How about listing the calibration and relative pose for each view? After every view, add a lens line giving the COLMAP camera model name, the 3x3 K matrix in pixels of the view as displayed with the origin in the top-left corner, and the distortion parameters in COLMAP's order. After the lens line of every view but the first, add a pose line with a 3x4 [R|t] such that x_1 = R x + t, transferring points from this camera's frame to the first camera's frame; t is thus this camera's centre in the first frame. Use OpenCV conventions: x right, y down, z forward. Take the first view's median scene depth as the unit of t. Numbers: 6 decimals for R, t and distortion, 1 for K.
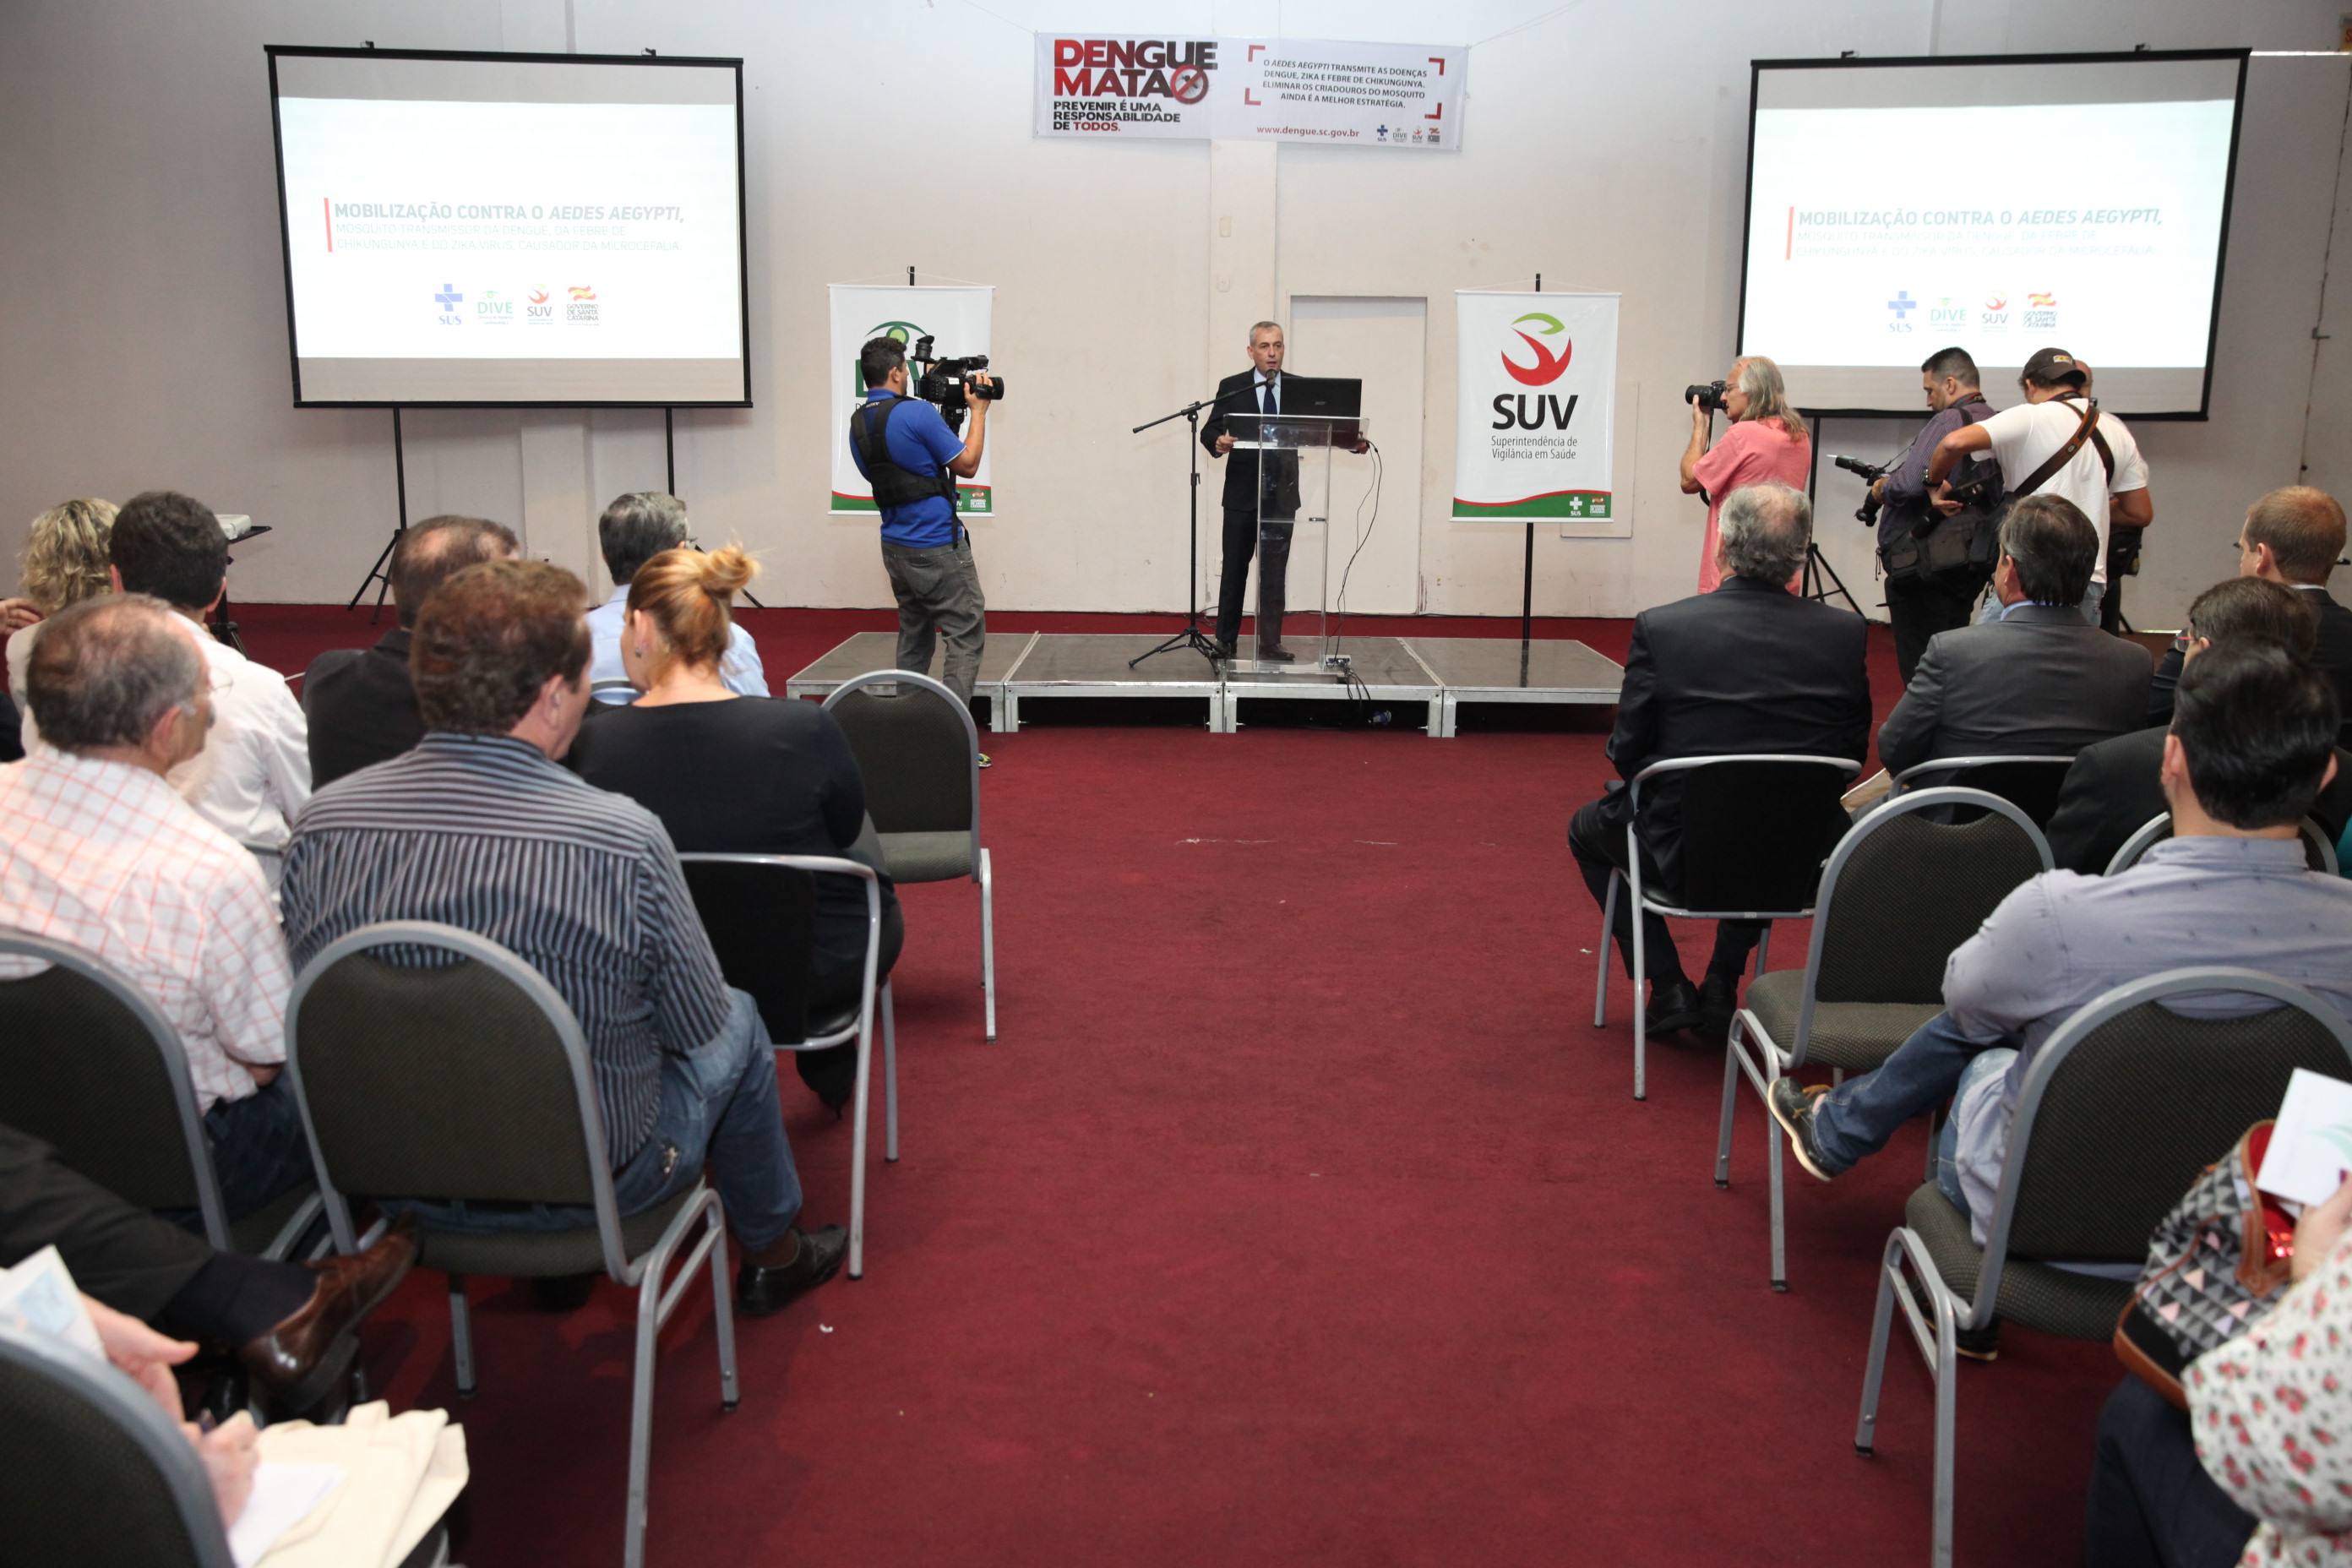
lens RADIAL K [[1920.2, 0, 1159.7], [0, 1920.2, 782.9], [0, 0, 1]] dist [-0.047770, 0.003832]
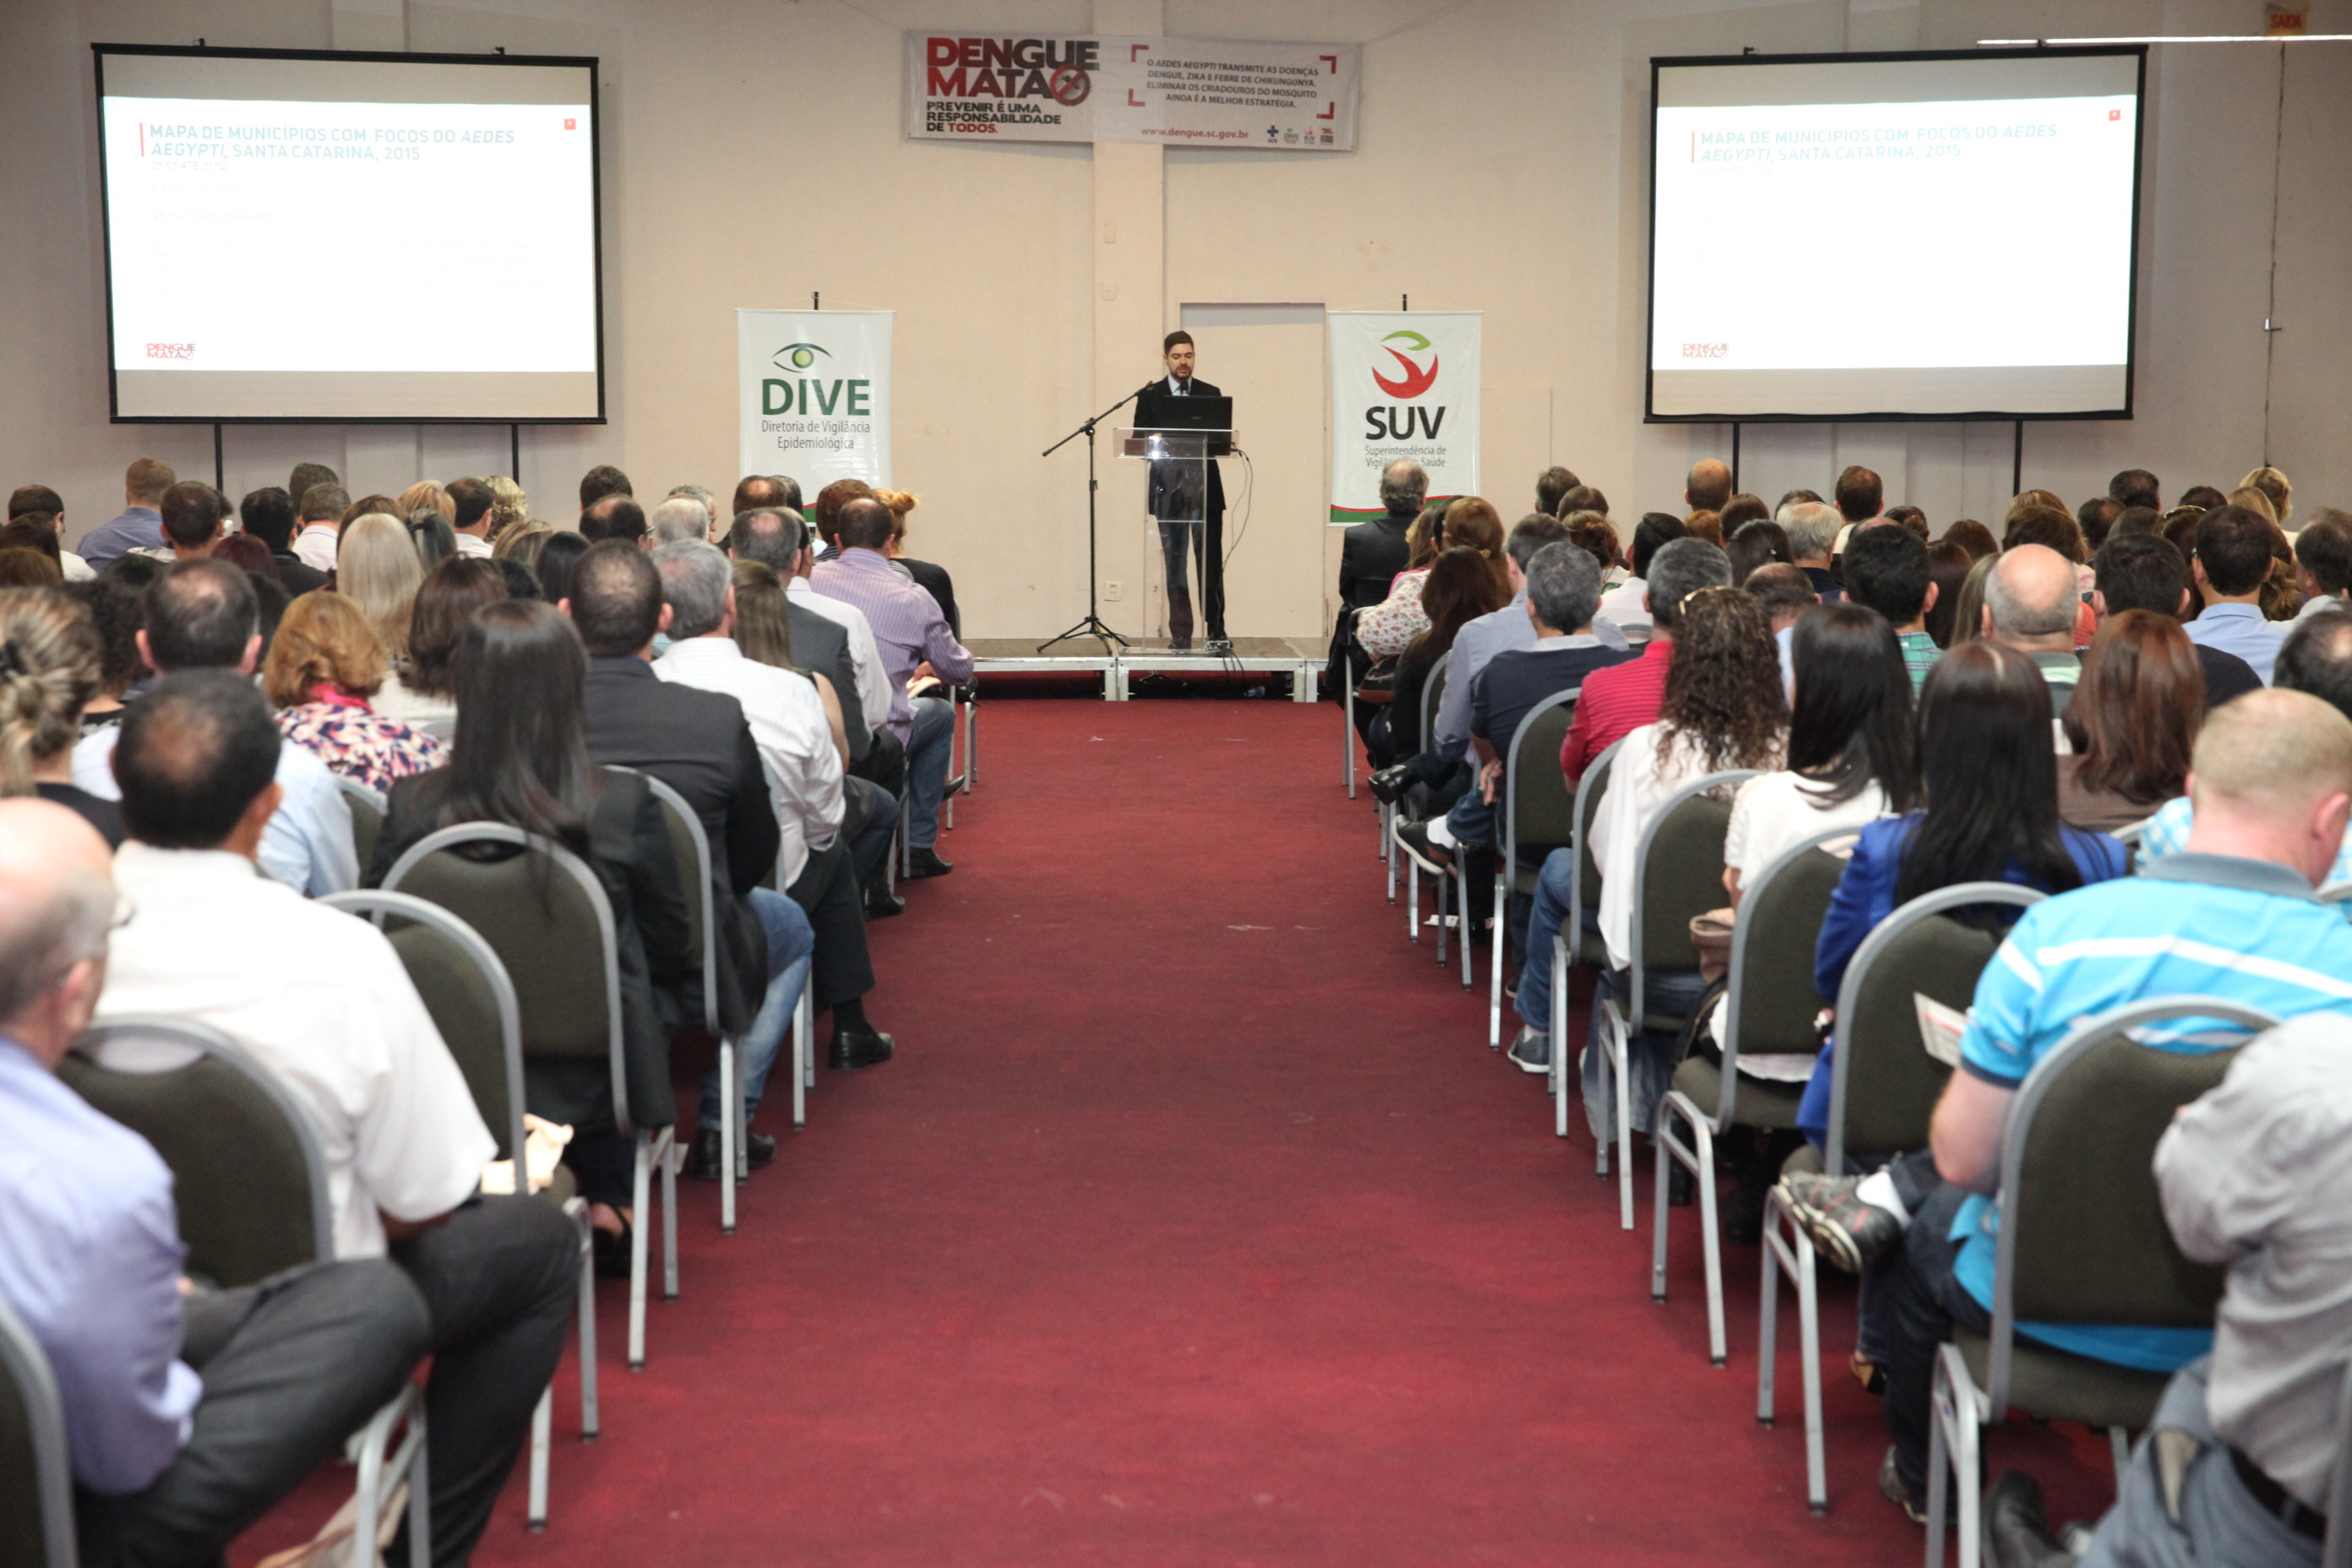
lens RADIAL K [[3711.9, 0, 1178.0], [0, 3711.9, 785.8], [0, 0, 1]] dist [0.080587, 0.000000]
pose [[0.998613, -0.013901, 0.050783, -0.029960], [0.018587, 0.995493, -0.092997, 0.157144], [-0.049261, 0.093812, 0.994370, -0.822203]]
